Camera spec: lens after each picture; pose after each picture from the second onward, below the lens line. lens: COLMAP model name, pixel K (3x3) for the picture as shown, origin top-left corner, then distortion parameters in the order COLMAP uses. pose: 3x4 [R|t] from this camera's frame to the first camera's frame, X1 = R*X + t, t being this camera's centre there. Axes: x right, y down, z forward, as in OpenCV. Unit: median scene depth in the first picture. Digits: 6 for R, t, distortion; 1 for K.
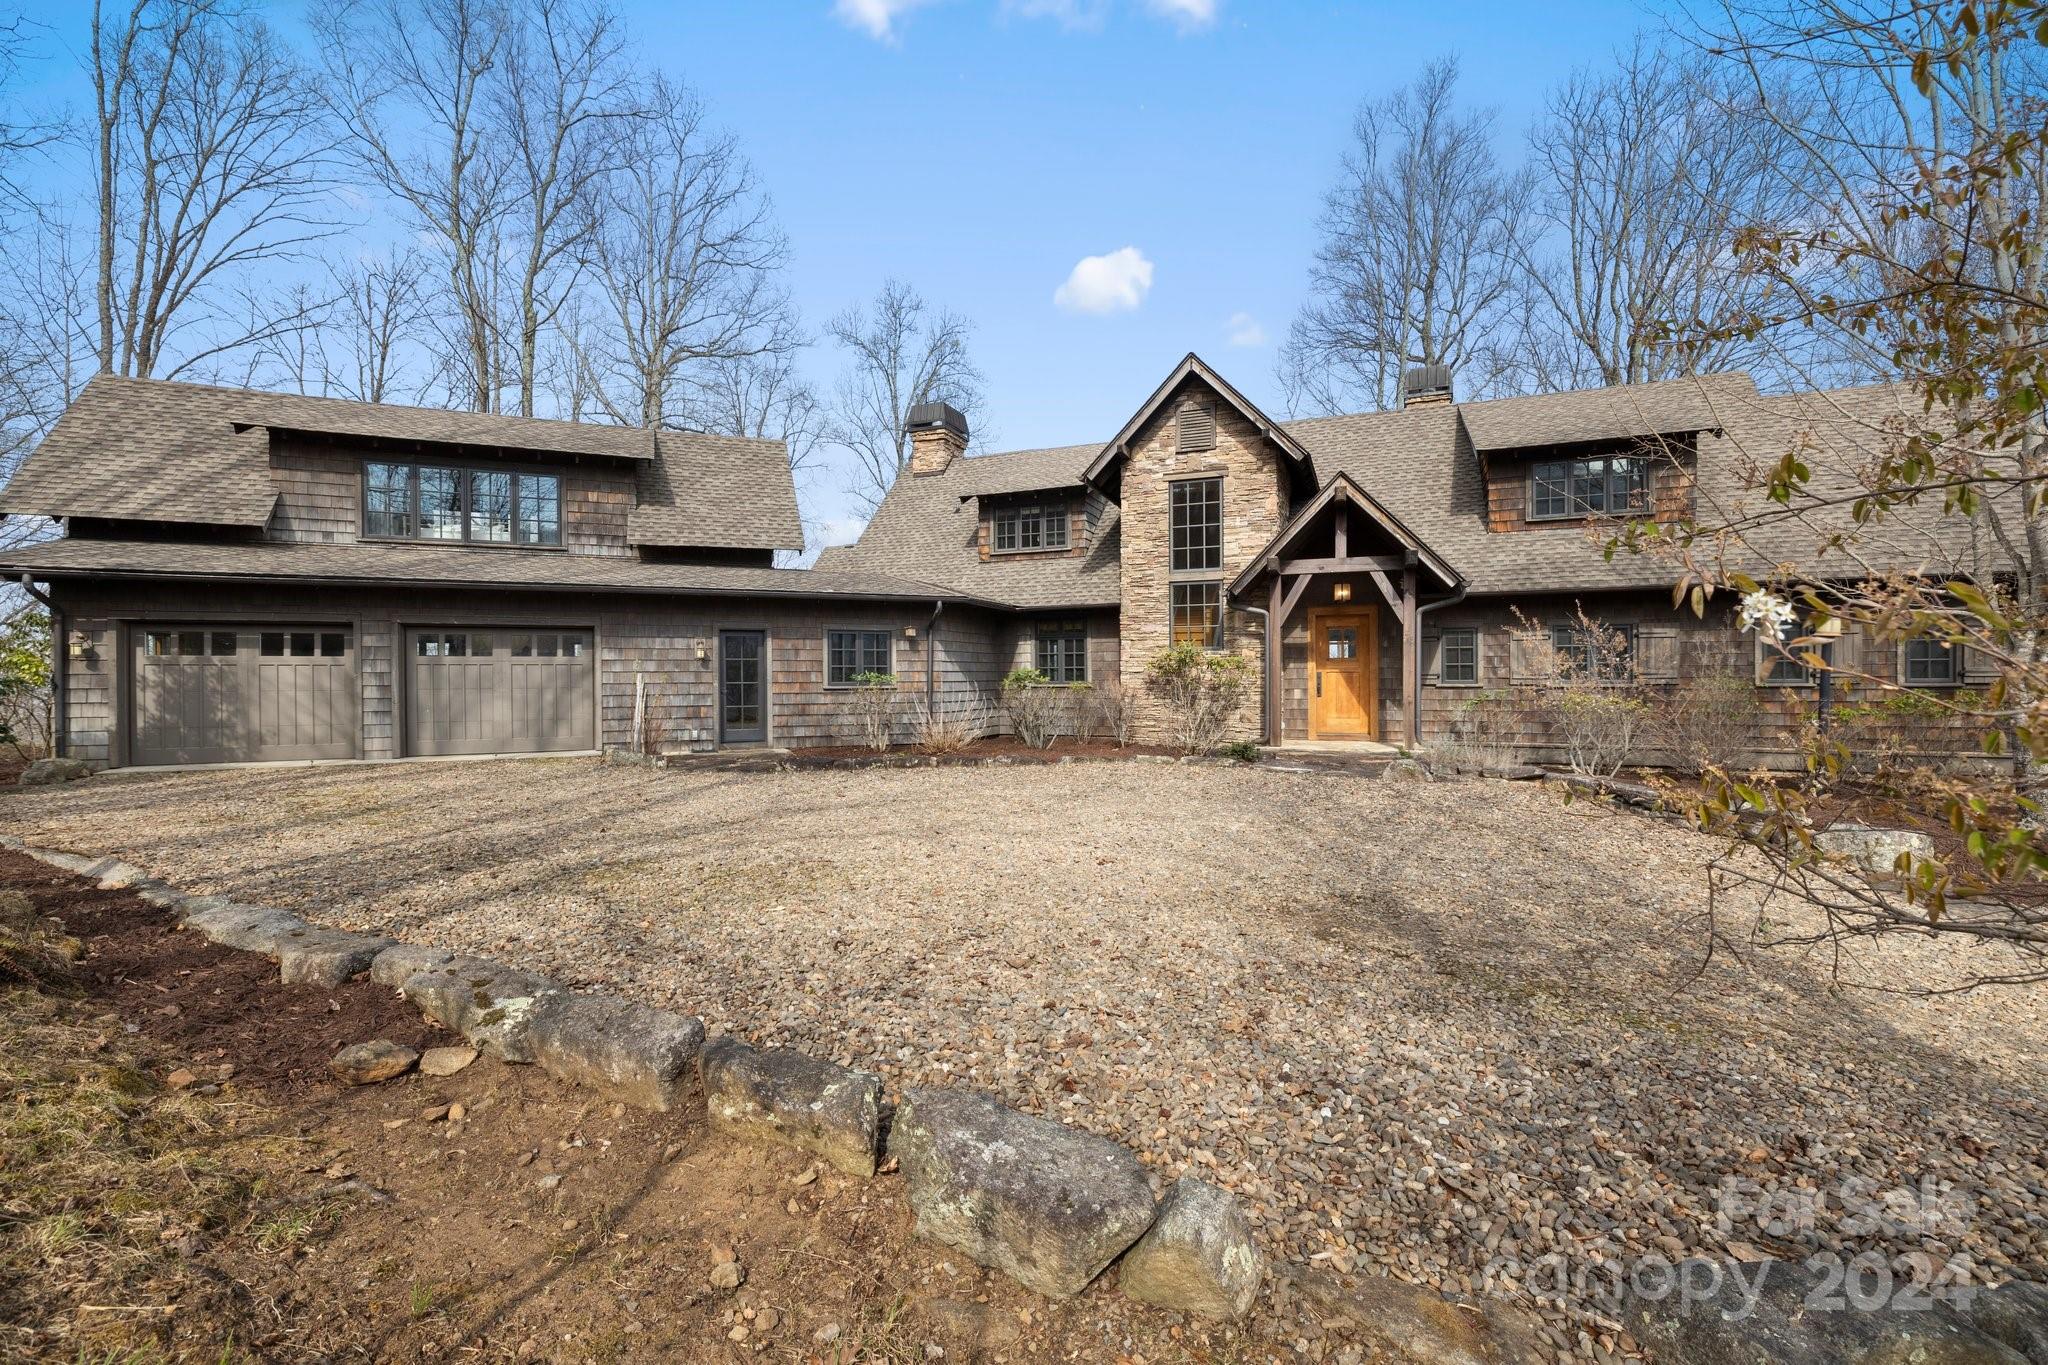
lens RADIAL K [[860.4, 0, 1030.0], [0, 860.4, 668.6], [0, 0, 1]] dist [0.001833, -0.000552]
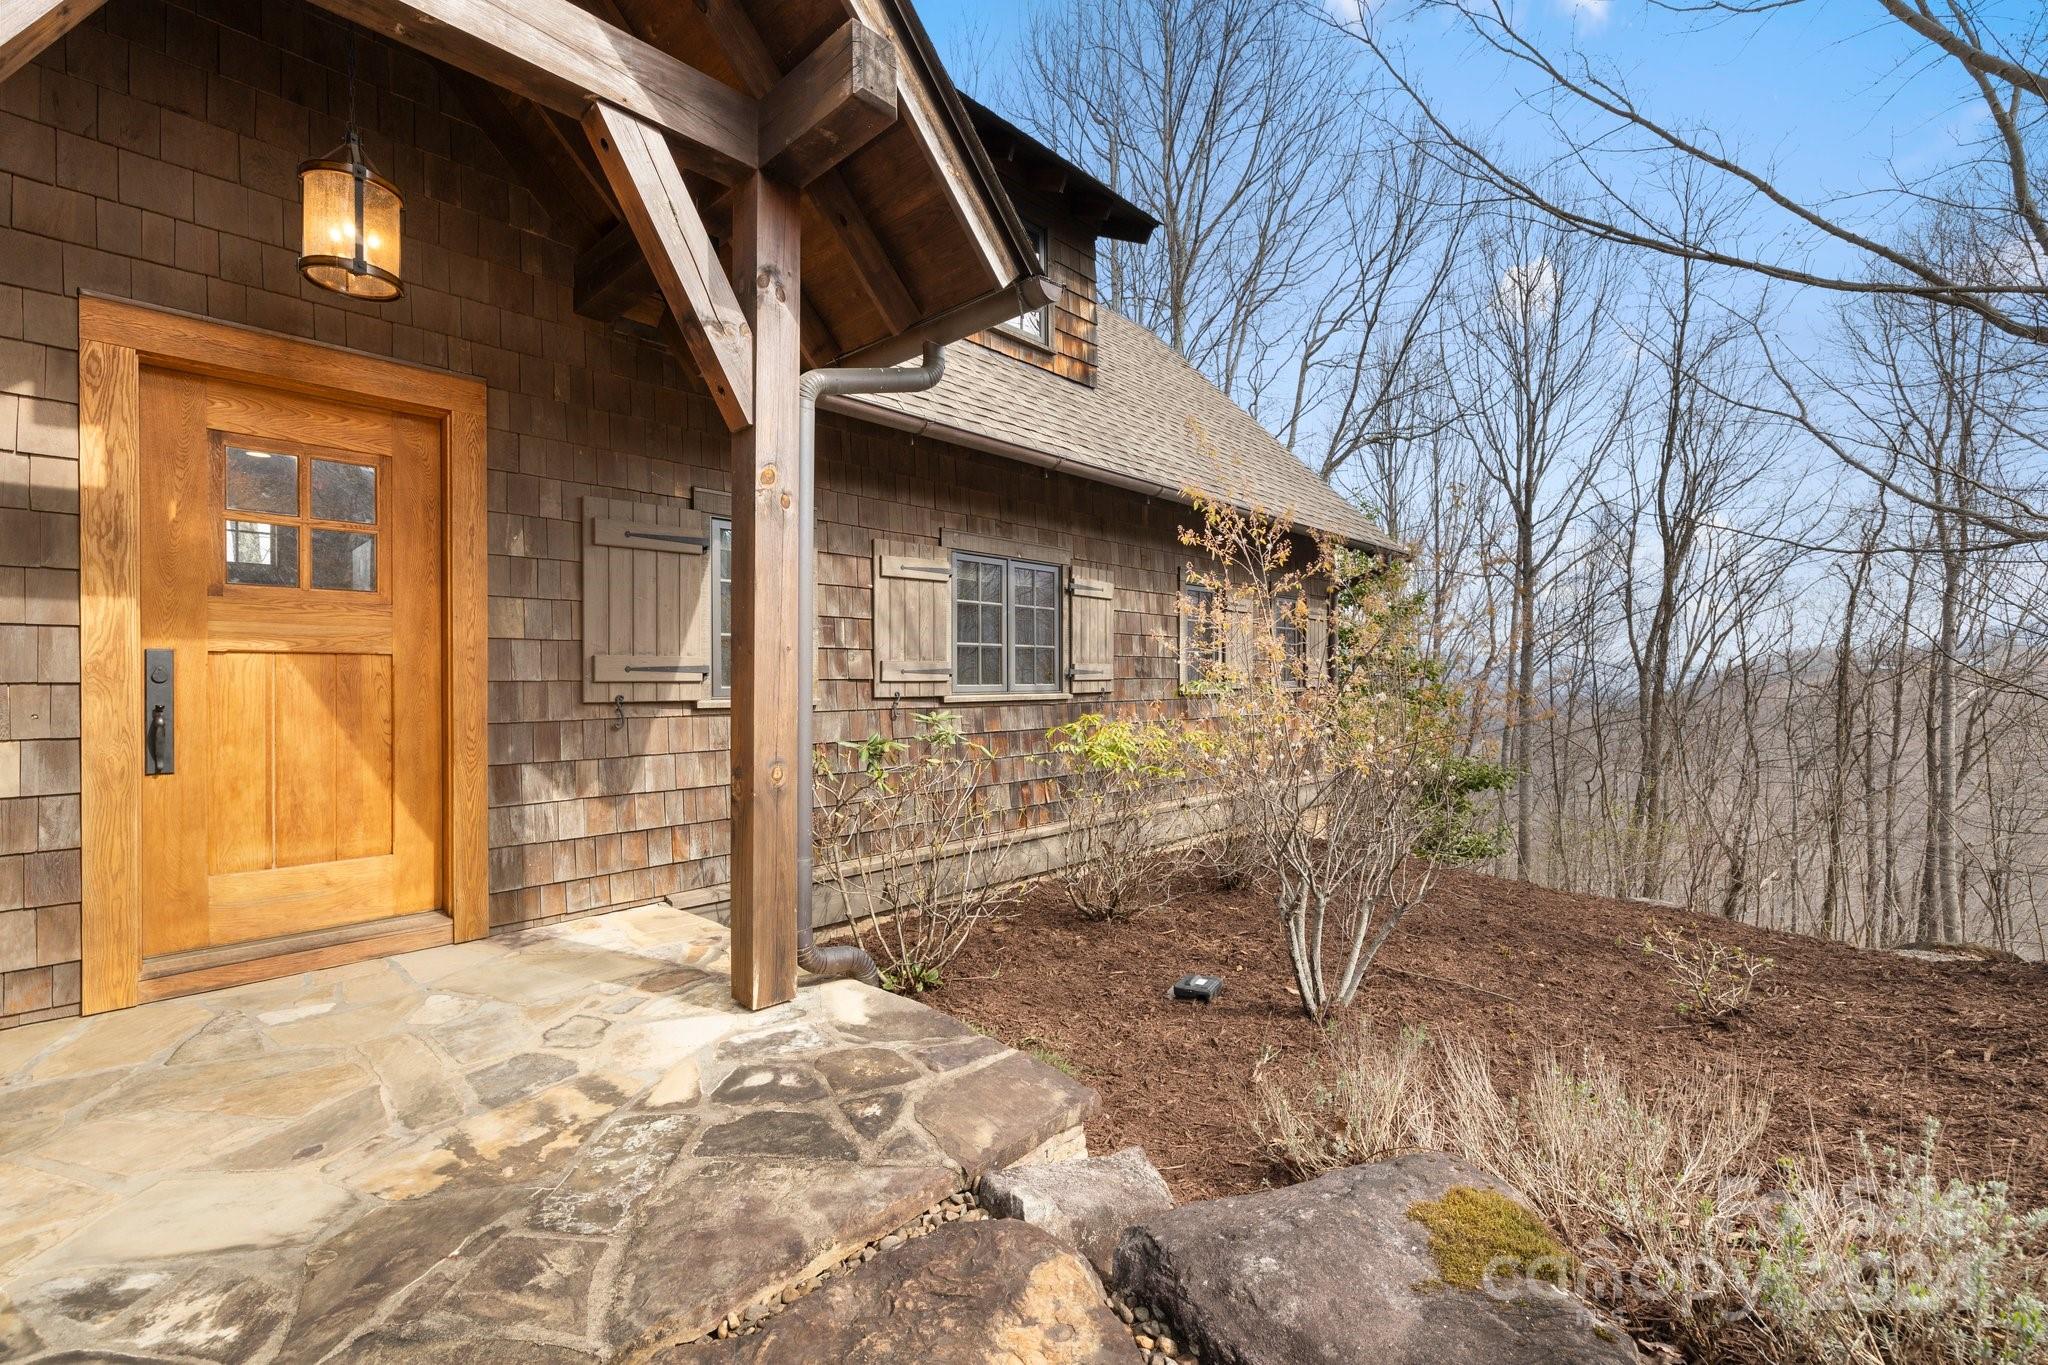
lens RADIAL K [[860.4, 0, 1030.0], [0, 860.4, 668.6], [0, 0, 1]] dist [0.001833, -0.000552]
pose [[0.392092, 0.007249, 0.919897, 0.238070], [-0.019652, 0.999807, 0.000498, 0.004839], [-0.919716, -0.018273, 0.392159, 0.757292]]
